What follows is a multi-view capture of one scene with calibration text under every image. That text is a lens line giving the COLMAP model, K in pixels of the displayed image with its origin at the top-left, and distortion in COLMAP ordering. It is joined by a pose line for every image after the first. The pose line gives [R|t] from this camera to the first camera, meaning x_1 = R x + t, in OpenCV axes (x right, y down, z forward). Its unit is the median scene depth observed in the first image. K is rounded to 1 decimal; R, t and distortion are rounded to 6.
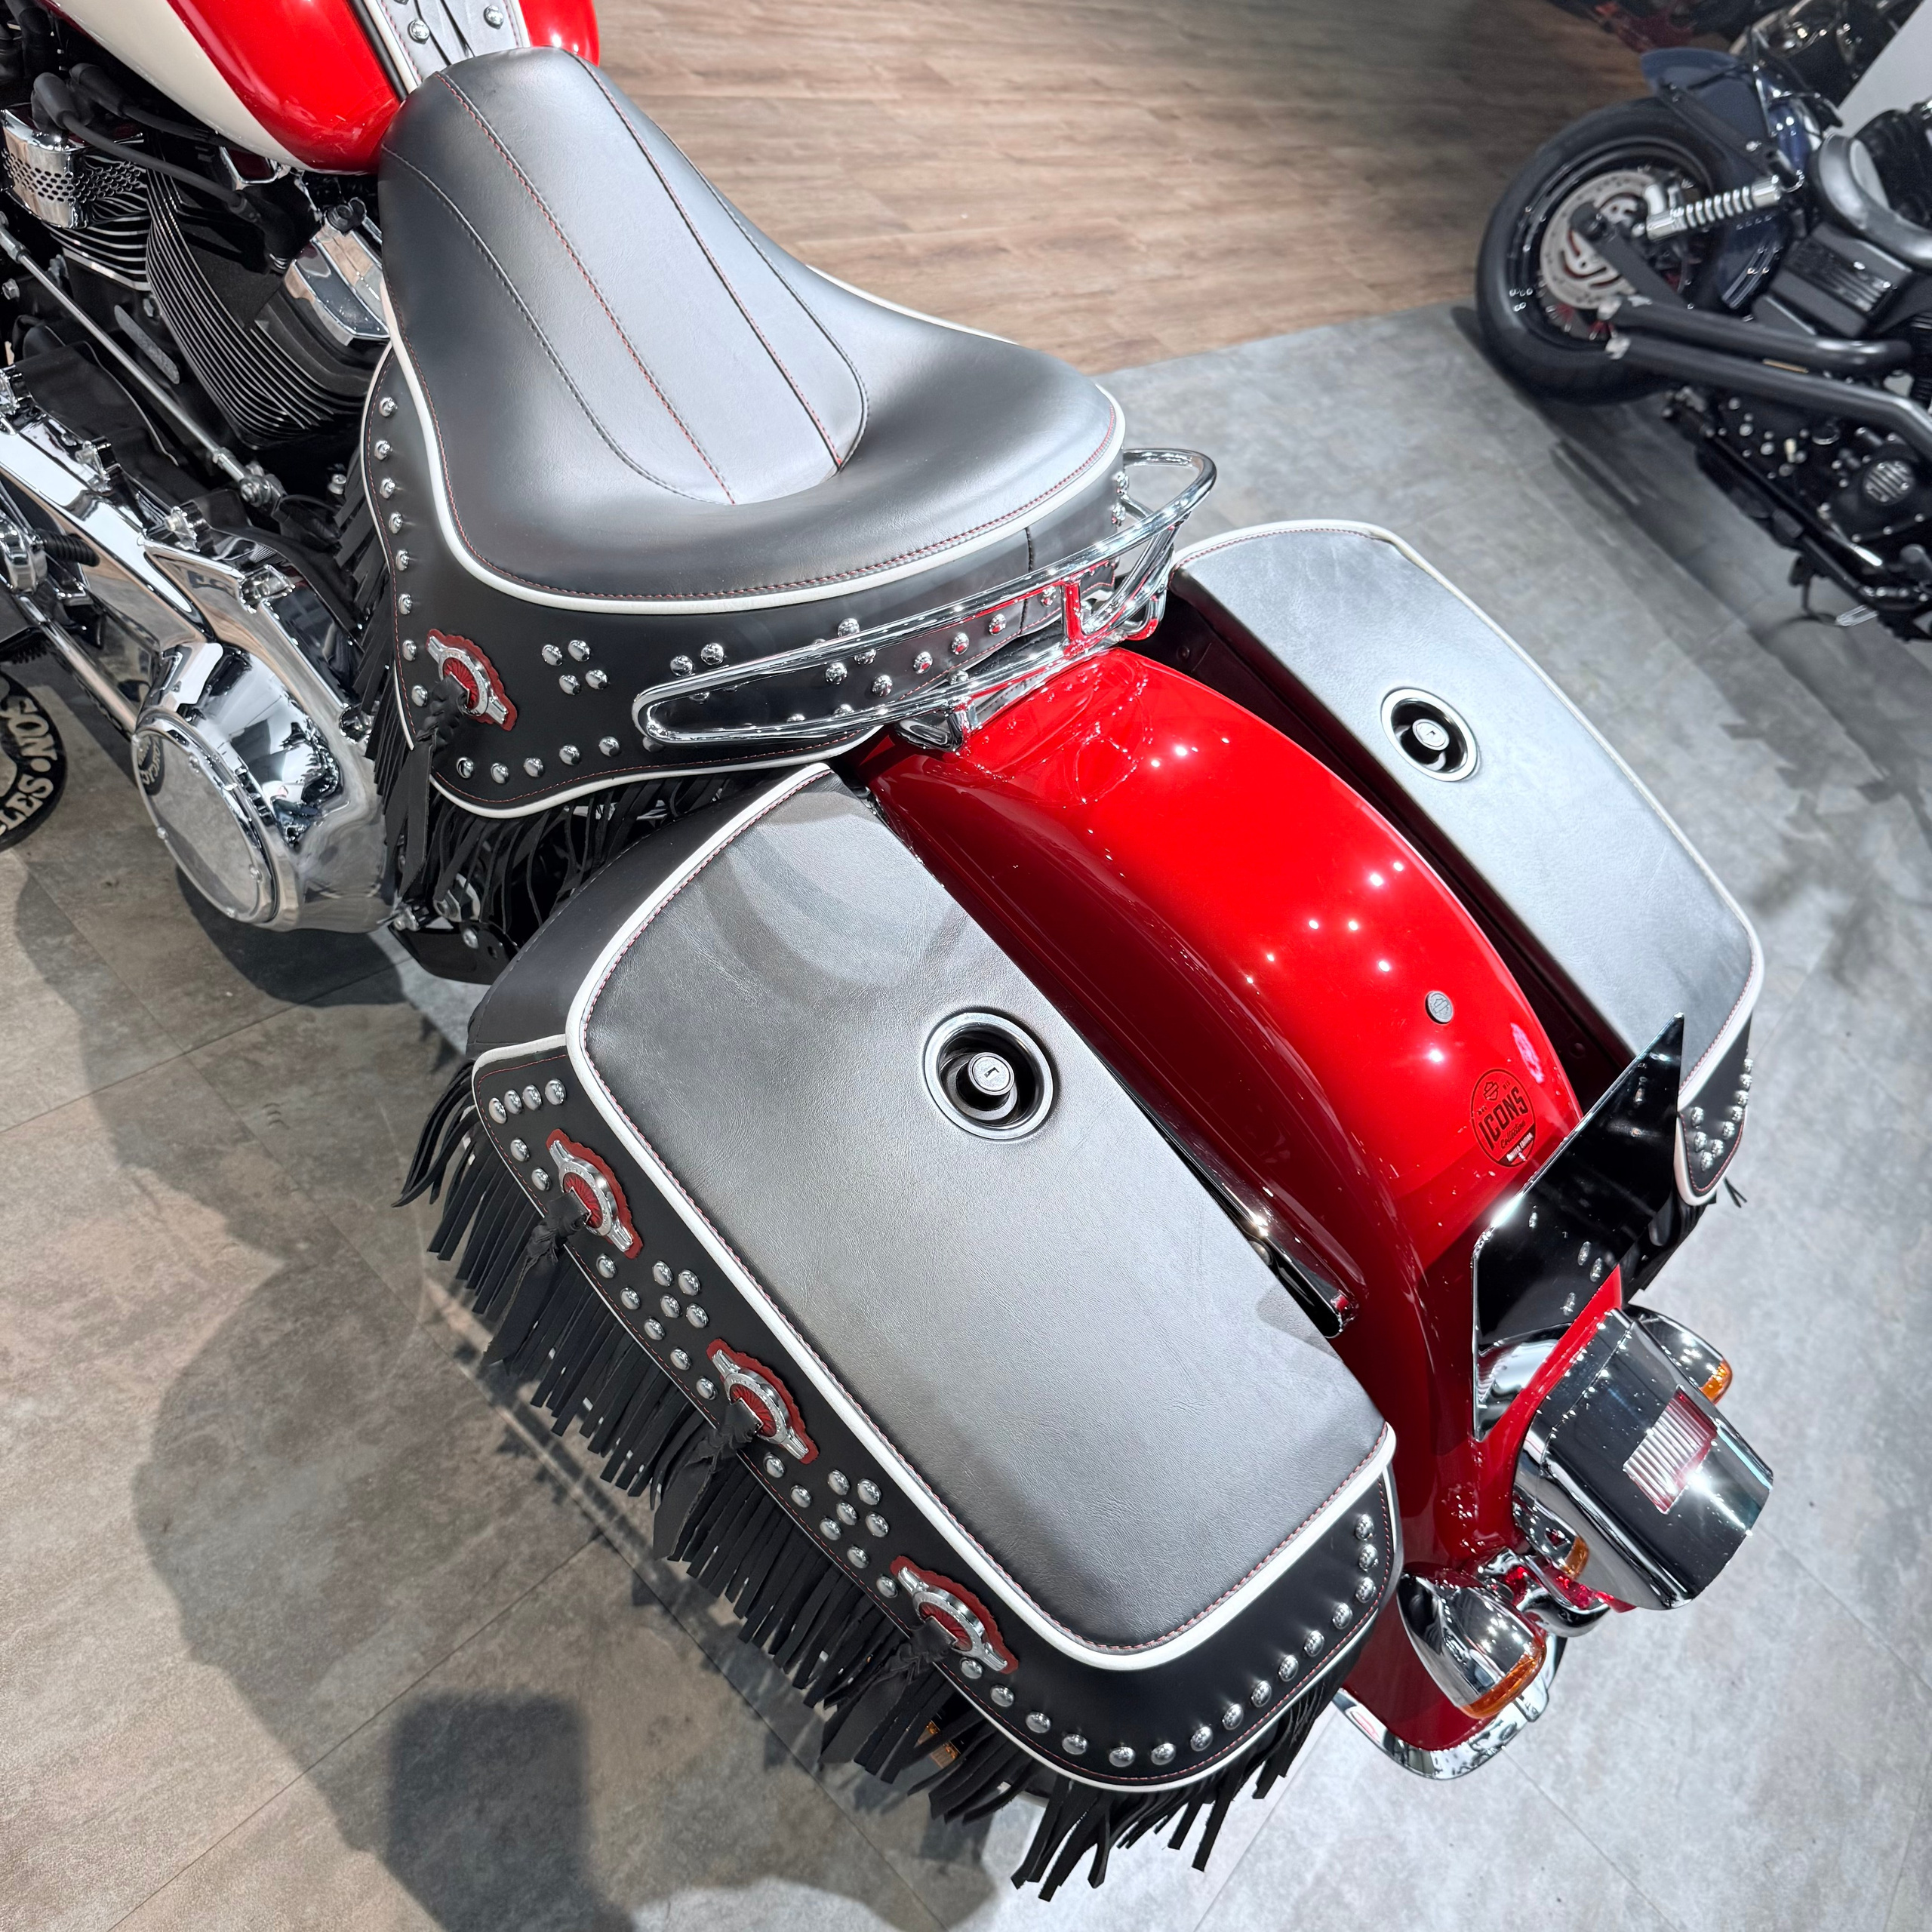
lens RADIAL K [[1830.4, 0, 970.6], [0, 1830.4, 966.0], [0, 0, 1]] dist [0.065608, -0.131598]
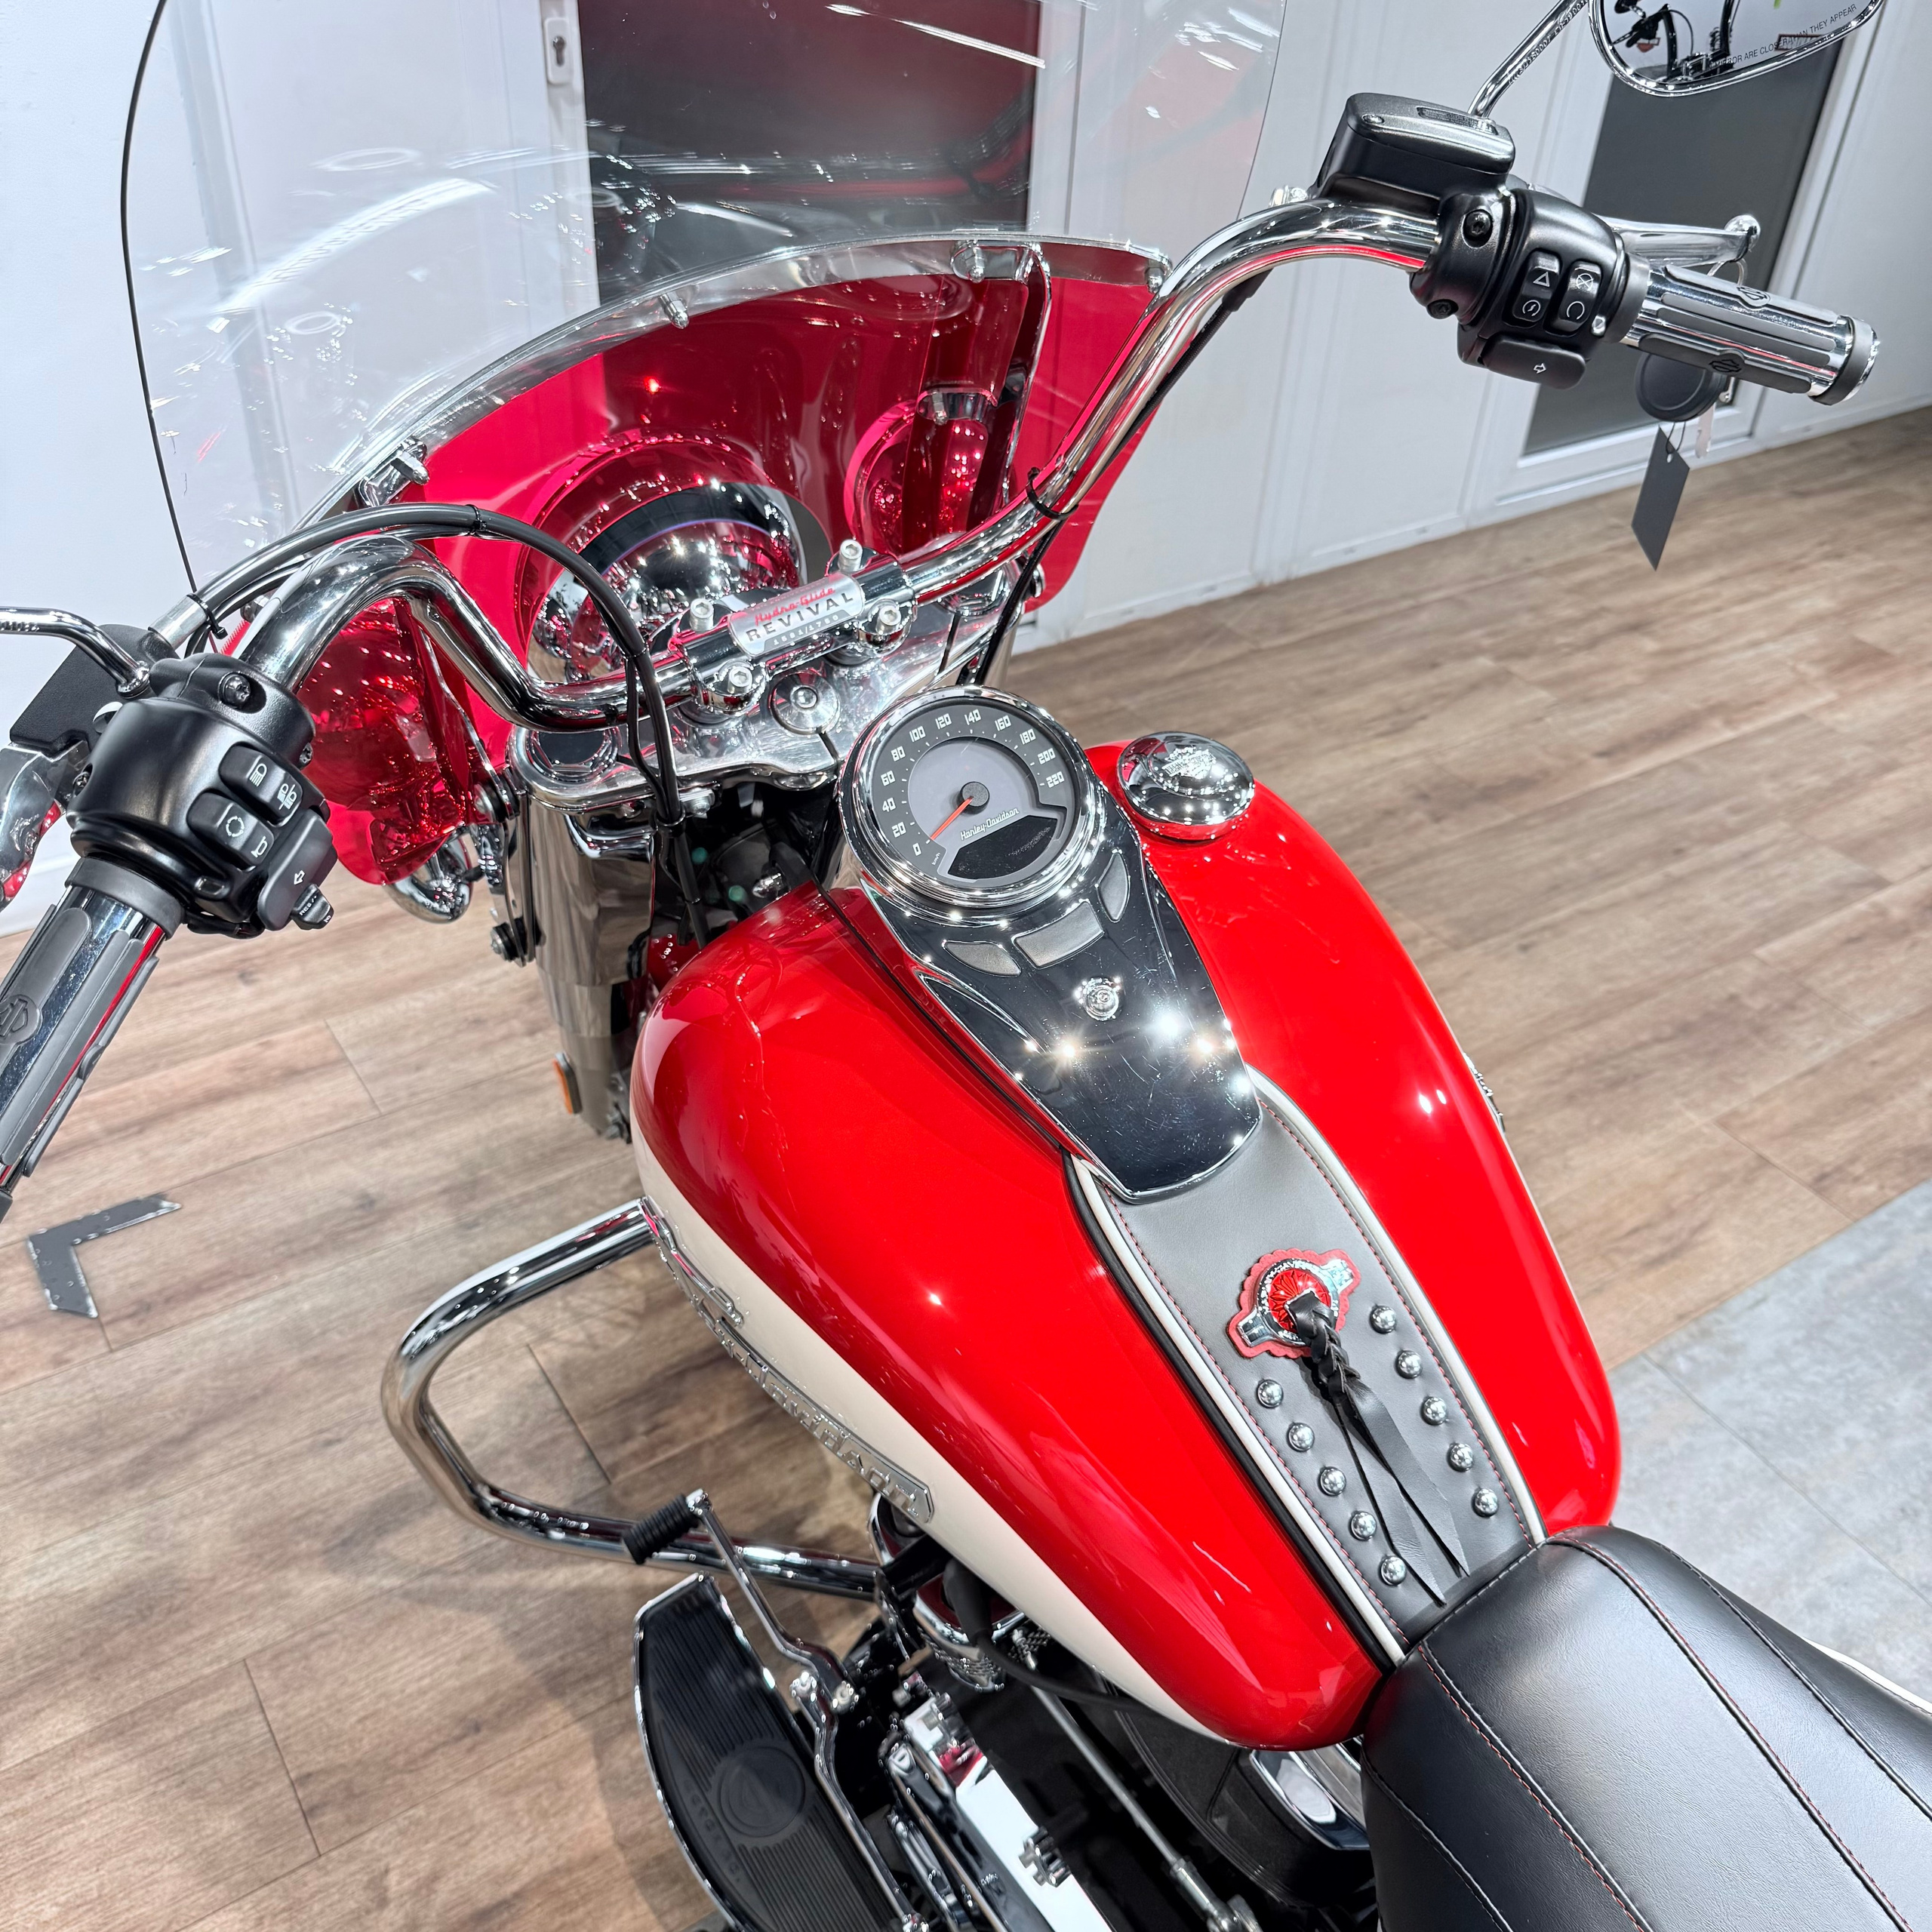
lens RADIAL K [[1823.8, 0, 971.0], [0, 1823.8, 969.5], [0, 0, 1]] dist [0.076147, -0.170168]
pose [[0.878086, -0.154386, -0.452914, -0.059945], [0.059975, 0.974566, -0.215926, -0.468307], [0.474730, 0.162438, 0.865012, 0.193336]]
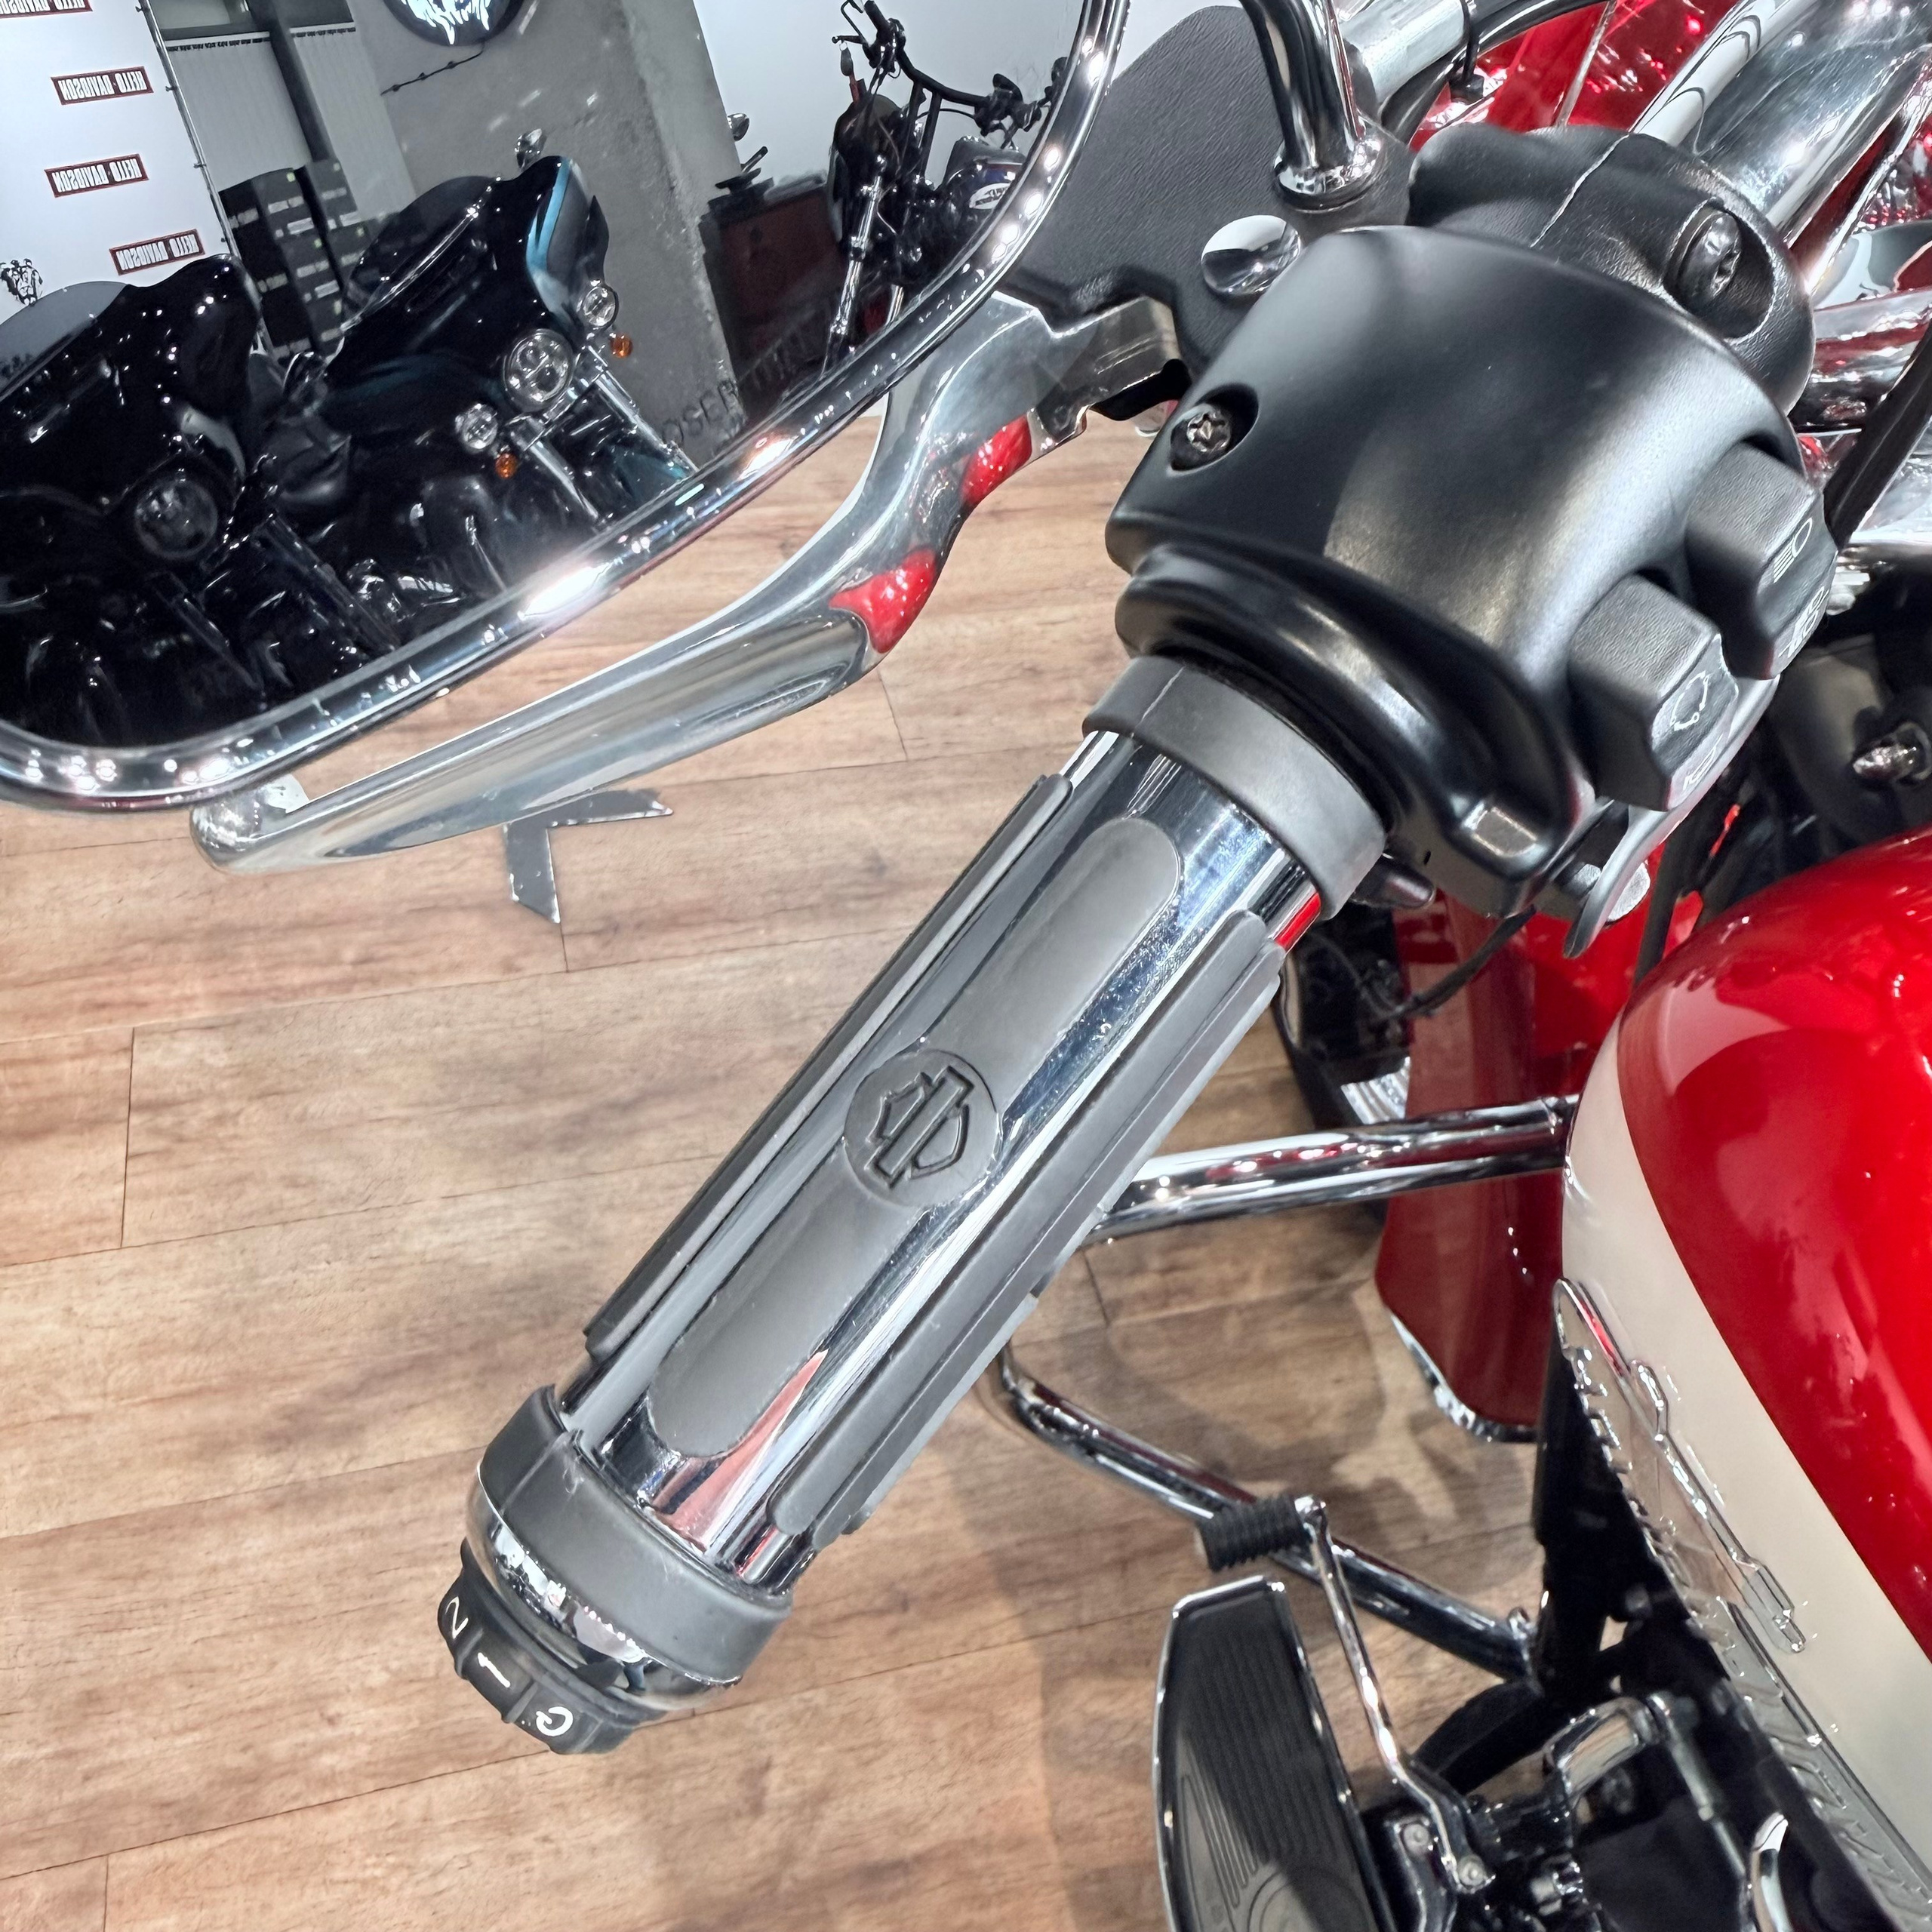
lens RADIAL K [[1838.2, 0, 967.5], [0, 1838.2, 842.7], [0, 0, 1]] dist [0.009184, -0.010131]
pose [[0.769732, 0.138522, -0.623157, -0.371931], [-0.229675, 0.970898, -0.067876, -0.577668], [0.595620, 0.195370, 0.779146, 0.348669]]
